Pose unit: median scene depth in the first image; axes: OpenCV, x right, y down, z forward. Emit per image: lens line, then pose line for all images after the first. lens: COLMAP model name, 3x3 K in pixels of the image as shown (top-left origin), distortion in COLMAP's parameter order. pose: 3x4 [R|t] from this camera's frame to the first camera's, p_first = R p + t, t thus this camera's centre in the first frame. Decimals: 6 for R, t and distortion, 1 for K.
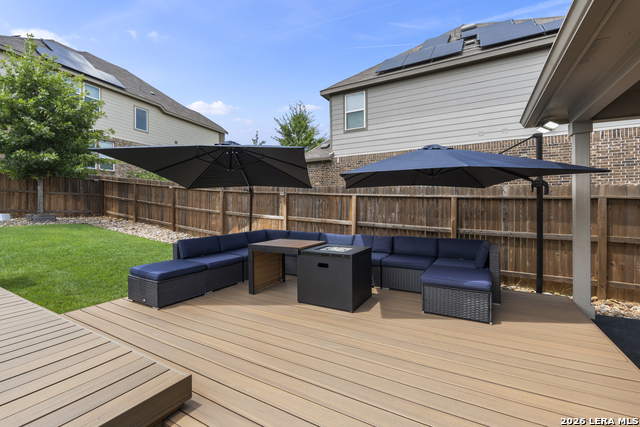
lens RADIAL K [[281.1, 0, 319.4], [0, 281.1, 208.7], [0, 0, 1]] dist [-0.004365, 0.000072]
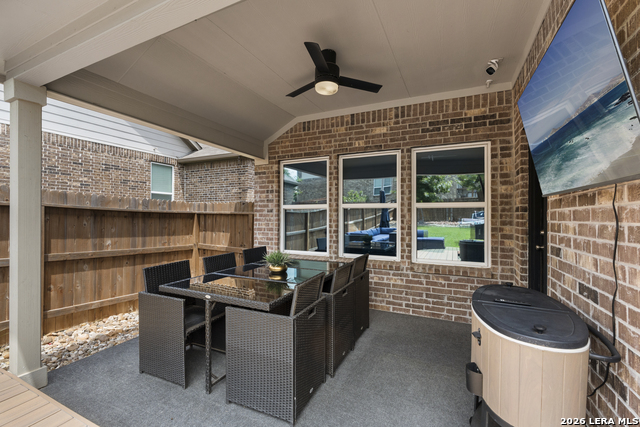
lens RADIAL K [[281.1, 0, 319.9], [0, 281.1, 213.3], [0, 0, 1]] dist [-0.004365, 0.000072]
pose [[-0.068692, 0.015948, 0.997510, 0.109210], [0.004573, 0.999867, -0.015671, -0.001208], [-0.997627, 0.003485, -0.068756, 0.162482]]
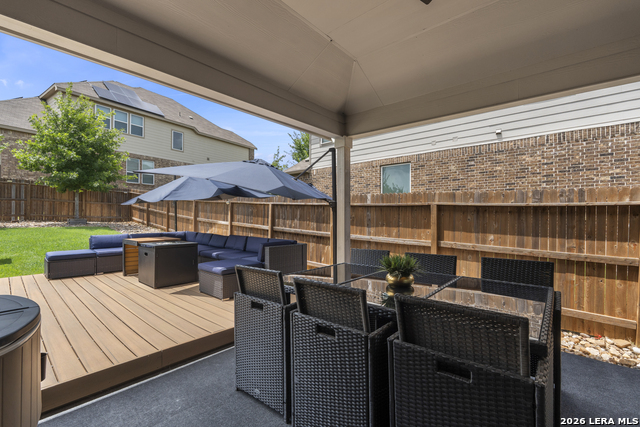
lens RADIAL K [[281.1, 0, 324.1], [0, 281.1, 214.4], [0, 0, 1]] dist [-0.004365, 0.000072]
pose [[0.980418, 0.005961, -0.196837, 0.468056], [-0.009413, 0.999818, -0.016608, 0.010466], [0.196702, 0.018136, 0.980296, -0.062509]]
